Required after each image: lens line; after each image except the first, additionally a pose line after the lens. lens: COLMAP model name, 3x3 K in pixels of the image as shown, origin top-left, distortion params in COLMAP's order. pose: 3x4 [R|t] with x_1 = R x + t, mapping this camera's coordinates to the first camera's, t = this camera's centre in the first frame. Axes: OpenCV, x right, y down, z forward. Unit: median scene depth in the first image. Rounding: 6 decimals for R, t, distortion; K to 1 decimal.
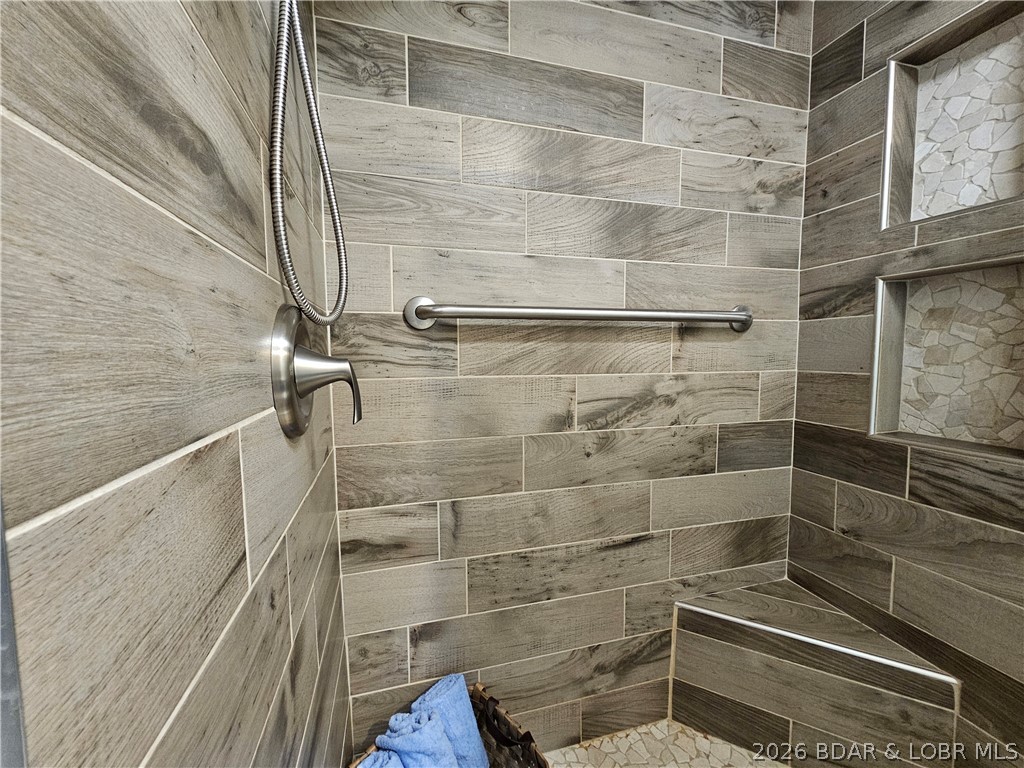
lens RADIAL K [[418.9, 0, 512.7], [0, 418.9, 382.2], [0, 0, 1]] dist [0.000311, 0.000585]
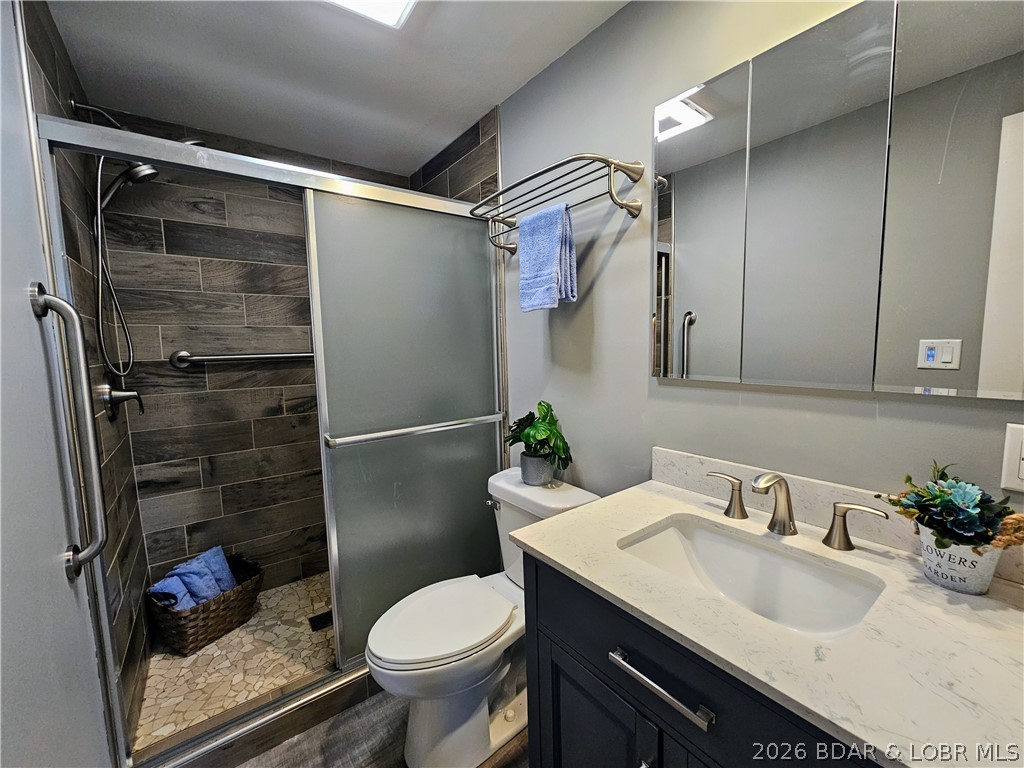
lens RADIAL K [[418.9, 0, 507.8], [0, 418.9, 383.2], [0, 0, 1]] dist [0.000311, 0.000585]
pose [[0.937525, -0.051814, 0.344037, 0.507386], [0.048030, 0.998655, 0.019519, -0.020427], [-0.344586, -0.001775, 0.938753, -1.293248]]
